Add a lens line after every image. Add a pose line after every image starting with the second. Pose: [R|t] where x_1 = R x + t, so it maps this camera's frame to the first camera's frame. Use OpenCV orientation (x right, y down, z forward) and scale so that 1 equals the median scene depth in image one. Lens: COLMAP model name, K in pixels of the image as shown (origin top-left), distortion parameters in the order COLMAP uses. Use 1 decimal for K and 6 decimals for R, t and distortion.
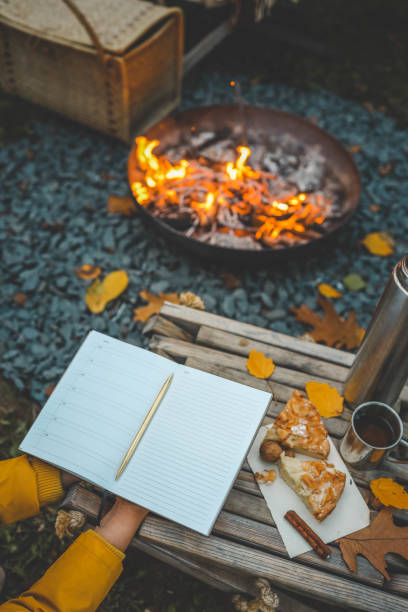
lens RADIAL K [[628.9, 0, 208.1], [0, 628.9, 304.7], [0, 0, 1]] dist [-0.062404, 0.000000]
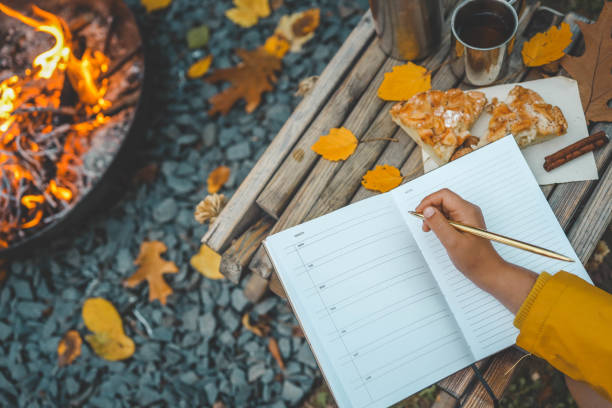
lens RADIAL K [[628.9, 0, 308.1], [0, 628.9, 203.1], [0, 0, 1]] dist [-0.062404, 0.000000]
pose [[0.294295, -0.933958, 0.202762, -0.099486], [0.877845, 0.348044, 0.329019, -0.107271], [-0.377860, 0.081165, 0.922298, 0.211174]]
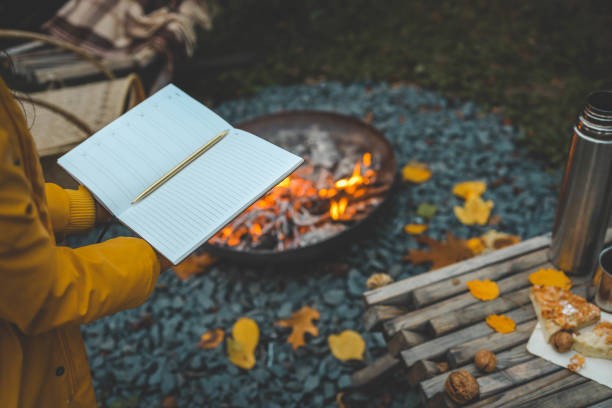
lens RADIAL K [[628.9, 0, 307.4], [0, 628.9, 202.1], [0, 0, 1]] dist [-0.062404, 0.000000]
pose [[0.811305, -0.487649, 0.322463, -0.282685], [0.540583, 0.835775, -0.096176, -0.056970], [-0.222607, 0.252346, 0.941683, 0.030437]]
